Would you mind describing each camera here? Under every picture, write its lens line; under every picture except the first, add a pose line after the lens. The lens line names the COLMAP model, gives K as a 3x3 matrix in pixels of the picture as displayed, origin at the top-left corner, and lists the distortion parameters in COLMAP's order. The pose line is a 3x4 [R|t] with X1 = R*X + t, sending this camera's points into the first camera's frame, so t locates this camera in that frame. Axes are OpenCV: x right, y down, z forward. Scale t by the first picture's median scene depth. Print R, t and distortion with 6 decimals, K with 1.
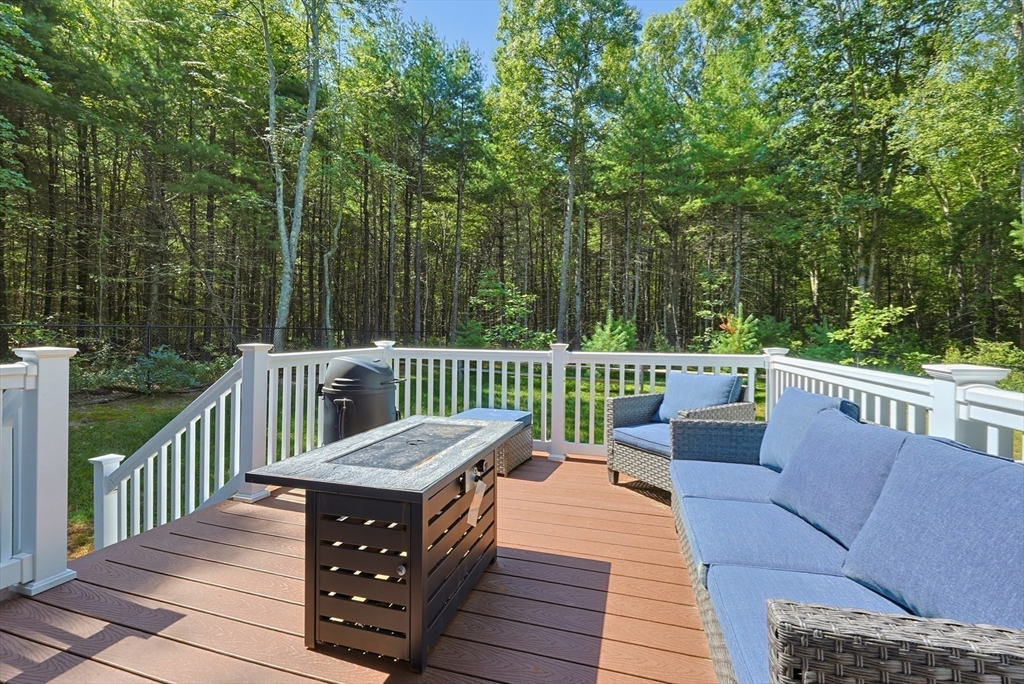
lens RADIAL K [[438.3, 0, 513.7], [0, 438.3, 331.6], [0, 0, 1]] dist [-0.013328, 0.001503]
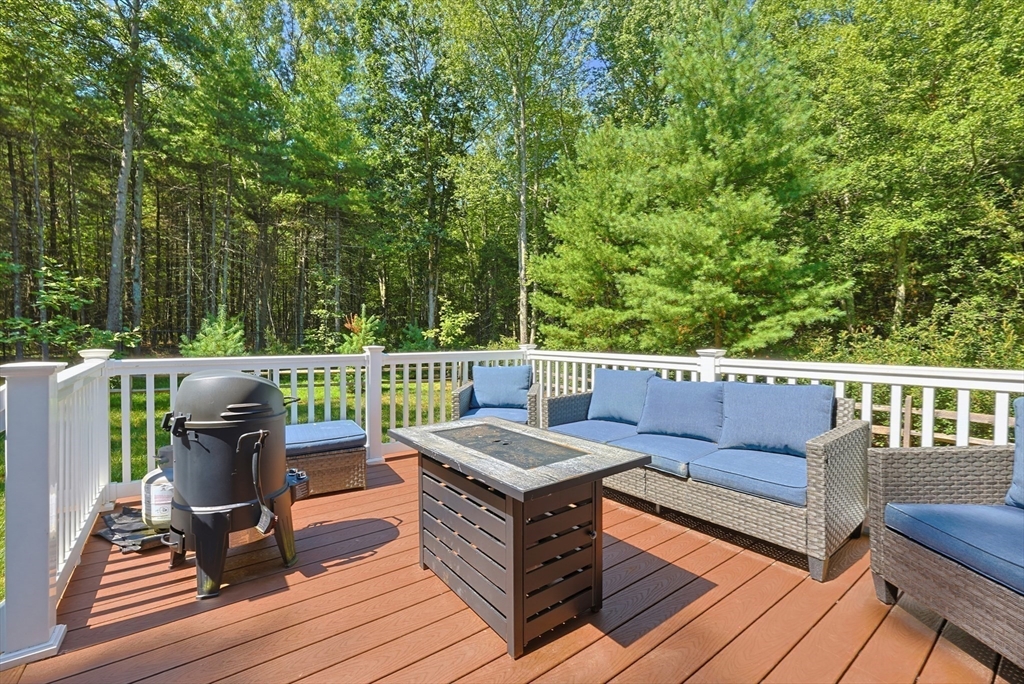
lens RADIAL K [[438.3, 0, 512.5], [0, 438.3, 343.2], [0, 0, 1]] dist [-0.013328, 0.001503]
pose [[0.588891, -0.022798, 0.807891, -0.114883], [-0.002504, 0.999546, 0.030032, -0.001969], [-0.808208, -0.019708, 0.588567, 0.039601]]
